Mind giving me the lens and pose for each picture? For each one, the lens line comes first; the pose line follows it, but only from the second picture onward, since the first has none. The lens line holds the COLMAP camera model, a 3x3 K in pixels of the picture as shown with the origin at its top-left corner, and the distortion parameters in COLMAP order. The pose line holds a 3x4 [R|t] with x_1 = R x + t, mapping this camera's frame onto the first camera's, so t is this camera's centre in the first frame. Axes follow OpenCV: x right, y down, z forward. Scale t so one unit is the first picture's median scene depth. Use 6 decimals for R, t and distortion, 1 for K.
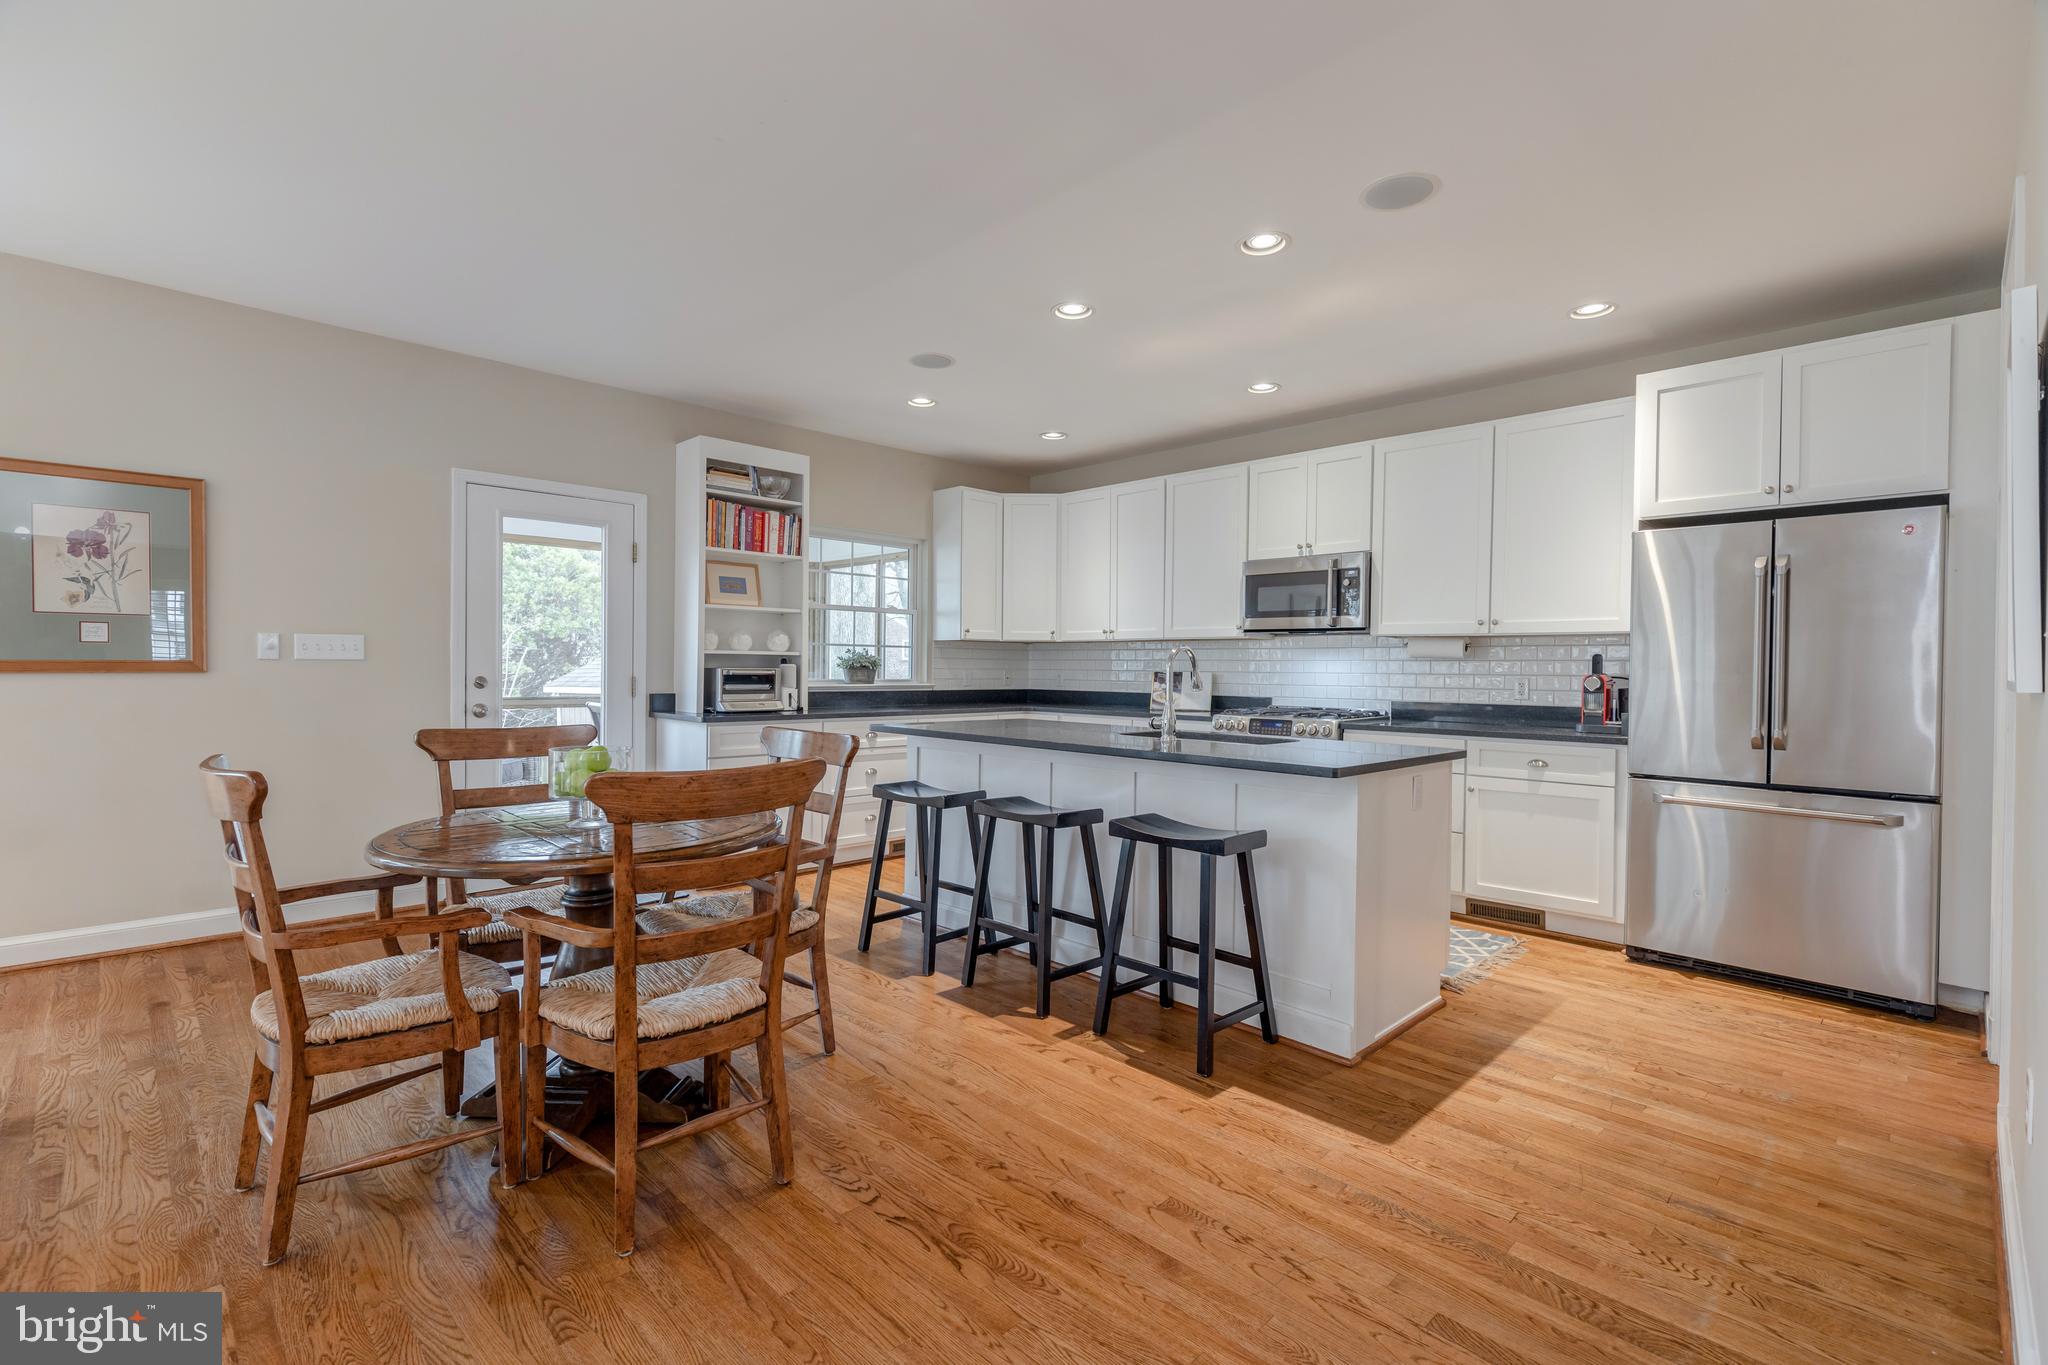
lens RADIAL K [[915.6, 0, 1025.2], [0, 915.6, 673.9], [0, 0, 1]] dist [0.008810, -0.000873]
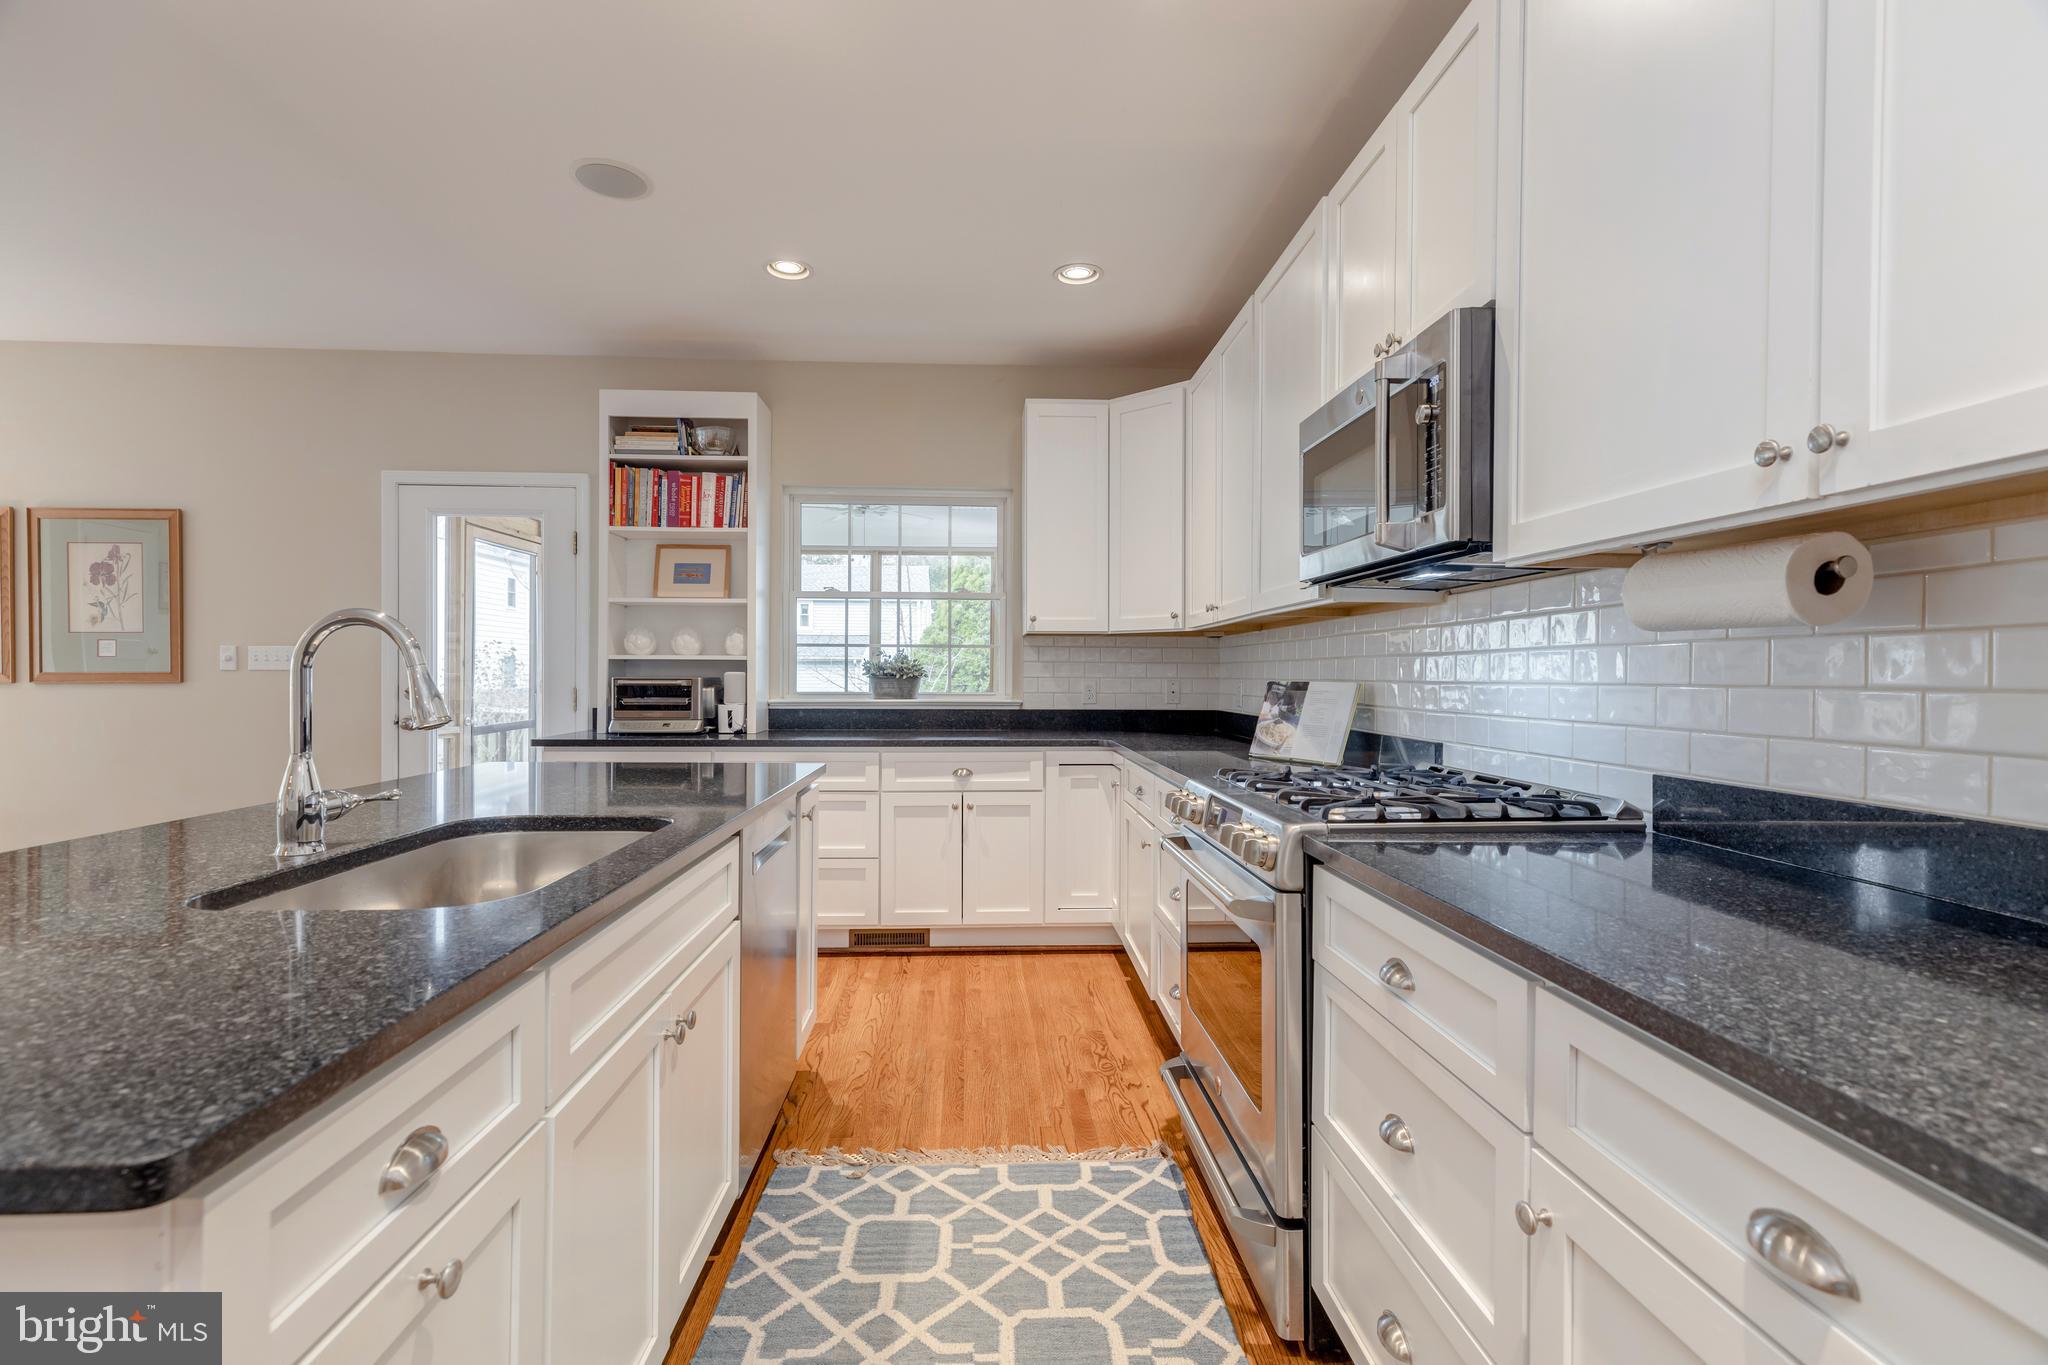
lens RADIAL K [[915.6, 0, 1021.2], [0, 915.6, 674.3], [0, 0, 1]] dist [0.008810, -0.000873]
pose [[0.747756, -0.006491, -0.663942, 0.474213], [-0.001398, 0.999935, -0.011350, -0.000331], [0.663972, 0.009416, 0.747698, 0.664495]]
